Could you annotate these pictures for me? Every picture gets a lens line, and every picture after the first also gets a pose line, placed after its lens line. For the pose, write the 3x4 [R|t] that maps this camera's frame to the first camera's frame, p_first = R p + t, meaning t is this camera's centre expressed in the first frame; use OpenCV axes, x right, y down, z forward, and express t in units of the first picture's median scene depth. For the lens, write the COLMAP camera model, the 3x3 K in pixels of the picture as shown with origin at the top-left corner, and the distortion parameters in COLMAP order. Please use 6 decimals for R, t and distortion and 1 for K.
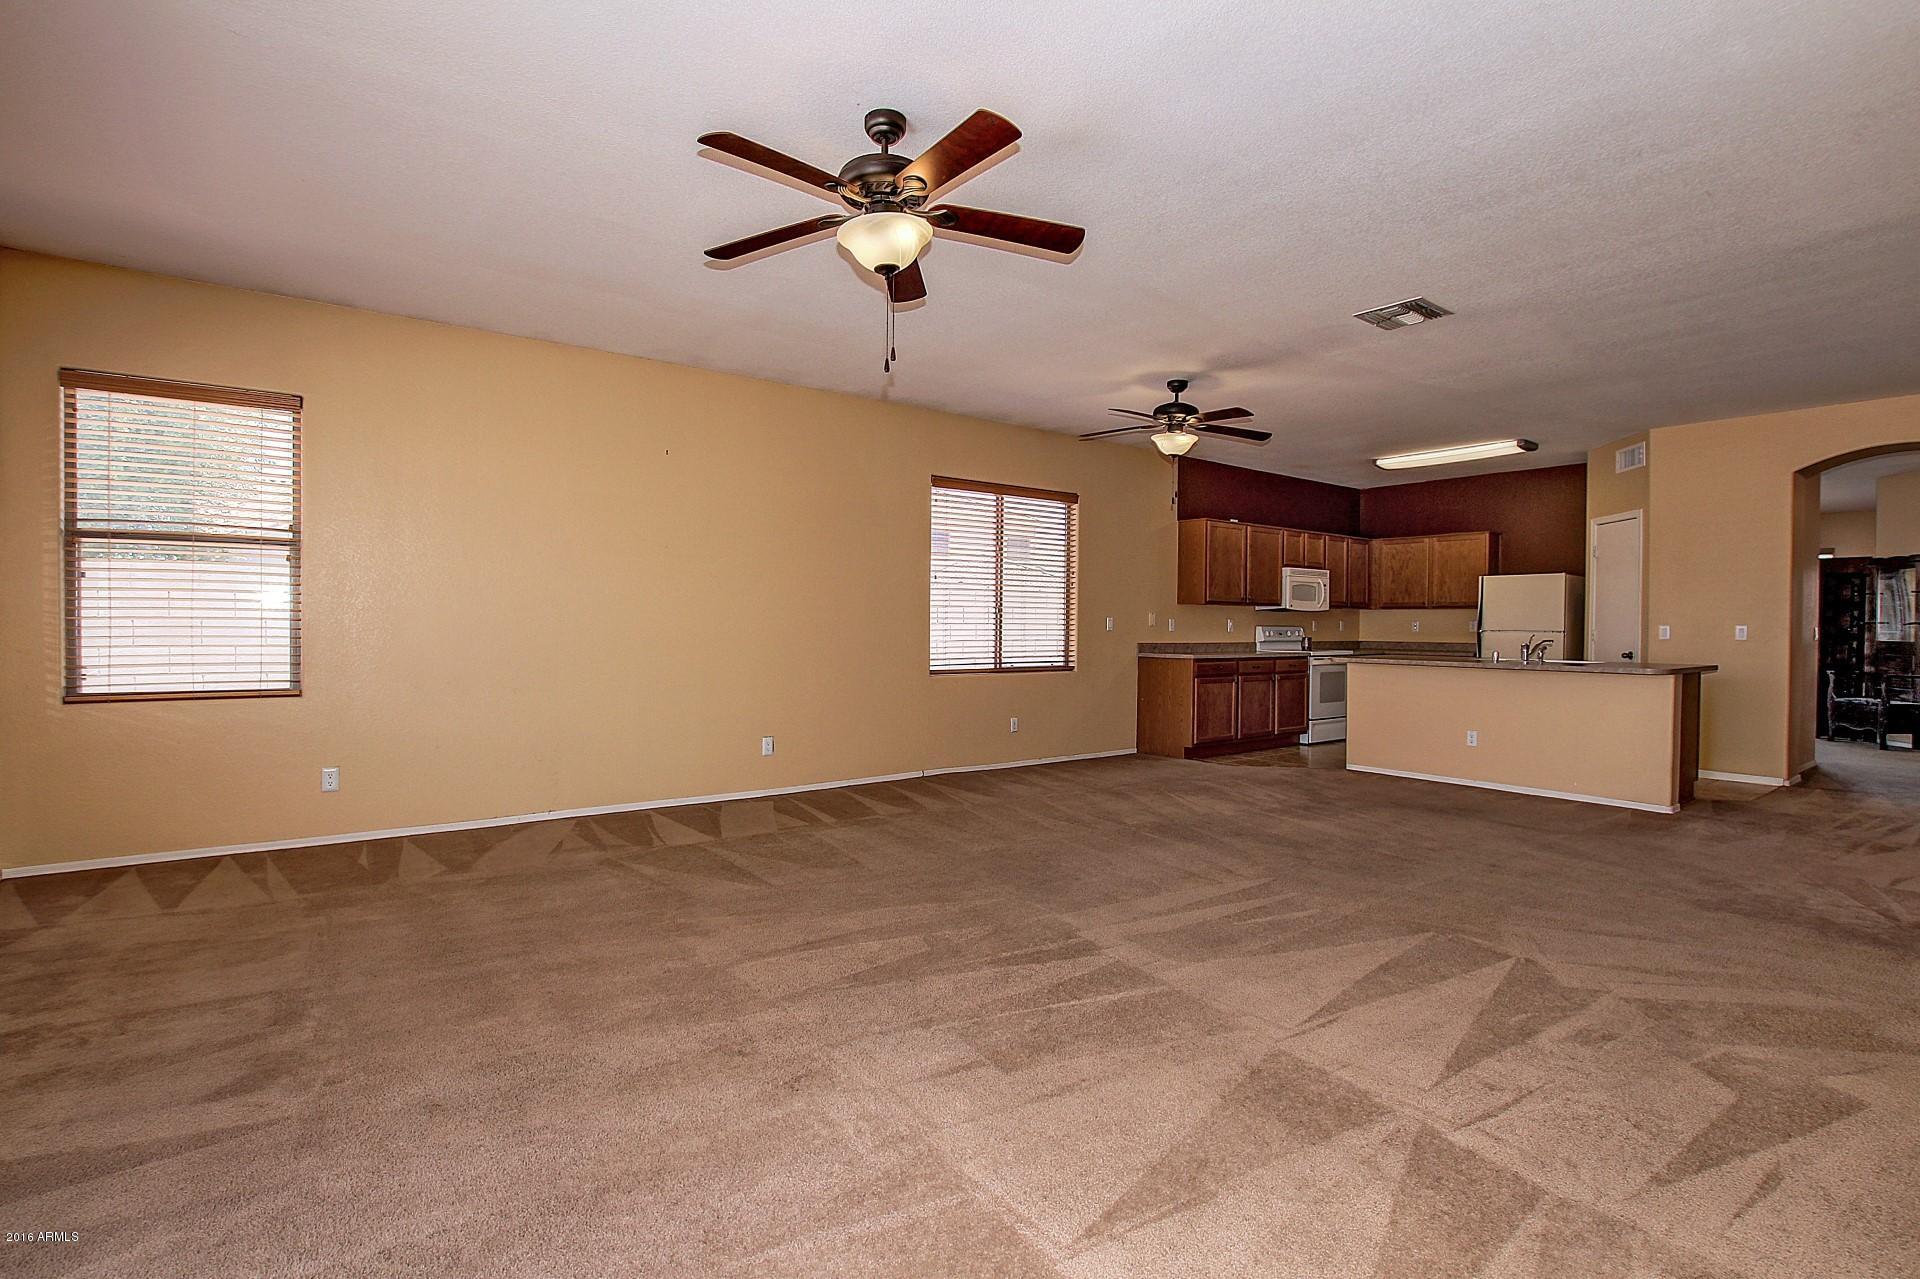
lens RADIAL K [[911.0, 0, 965.5], [0, 911.0, 633.7], [0, 0, 1]] dist [-0.024080, -0.000240]
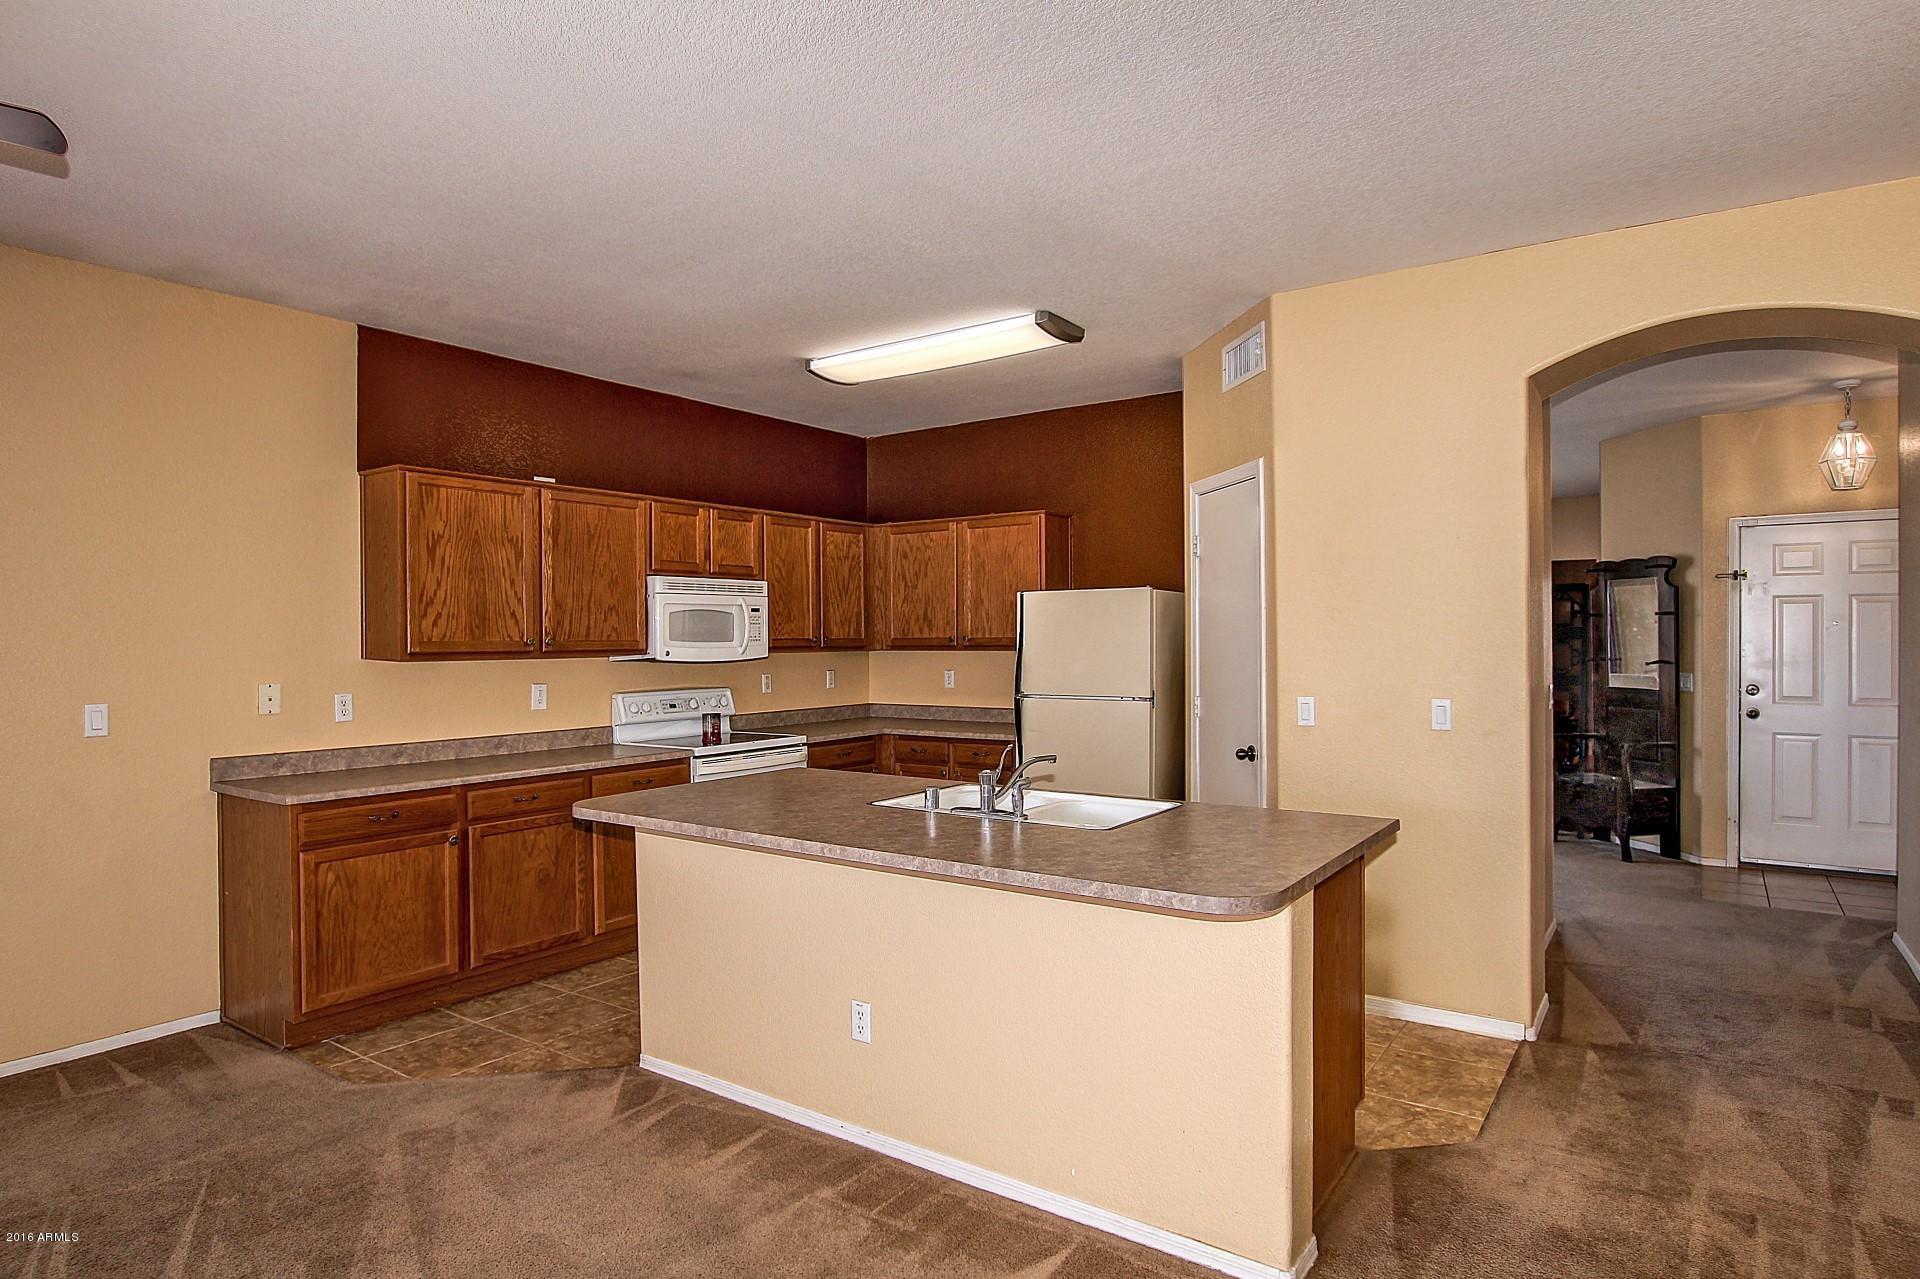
lens RADIAL K [[1056.0, 0, 955.5], [0, 1056.0, 633.2], [0, 0, 1]] dist [-0.020550, 0.000587]
pose [[0.955823, -0.014385, 0.293592, 0.354619], [0.018484, 0.999767, -0.011192, -0.033727], [-0.293362, 0.016124, 0.955865, 0.419896]]
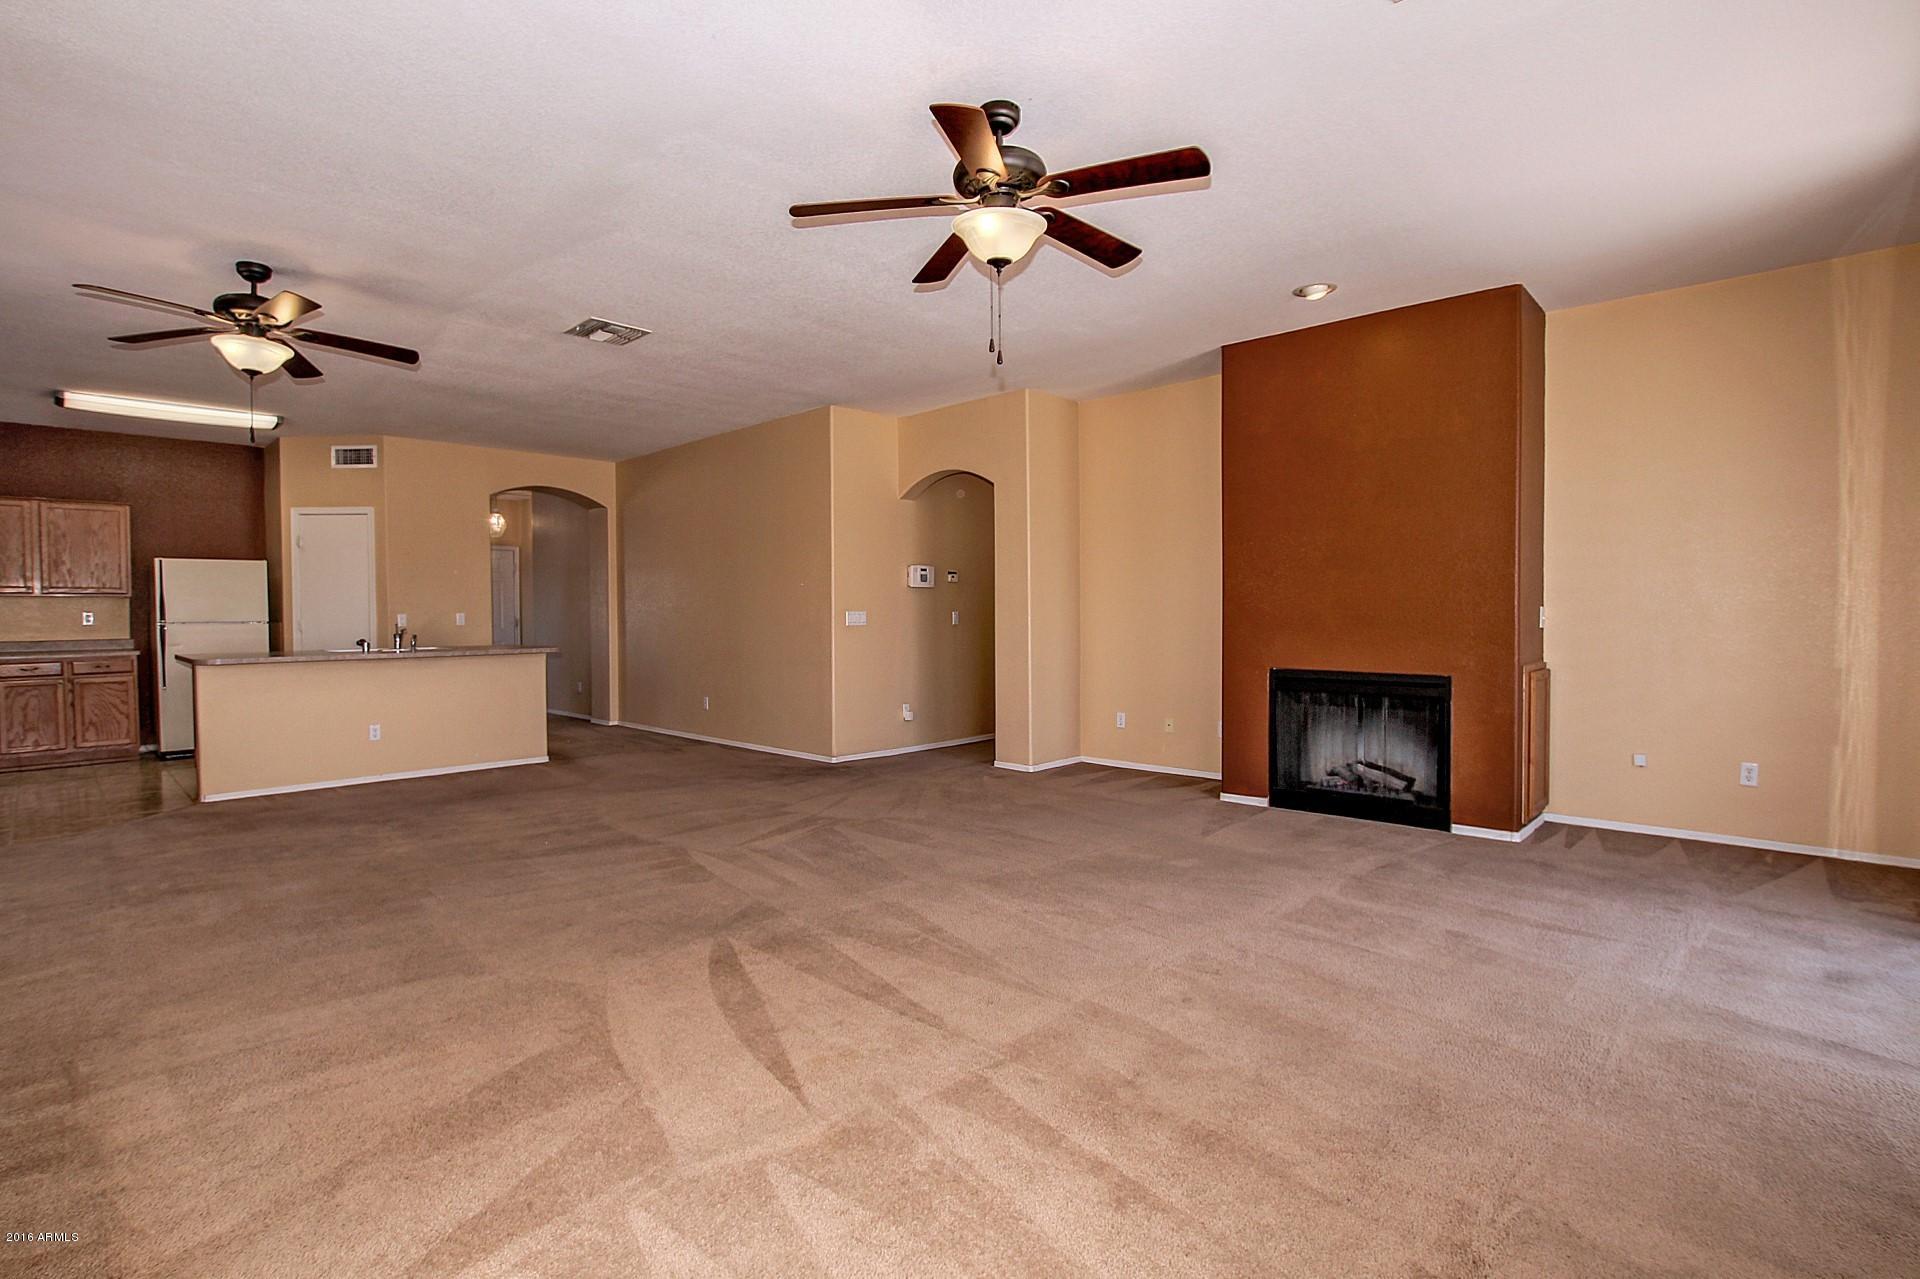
lens RADIAL K [[911.0, 0, 953.0], [0, 911.0, 635.7], [0, 0, 1]] dist [-0.024080, -0.000240]
pose [[-0.141632, -0.030636, 0.989445, -0.361371], [0.018140, 0.999273, 0.033537, -0.006689], [-0.989753, 0.022698, -0.140973, 0.395219]]
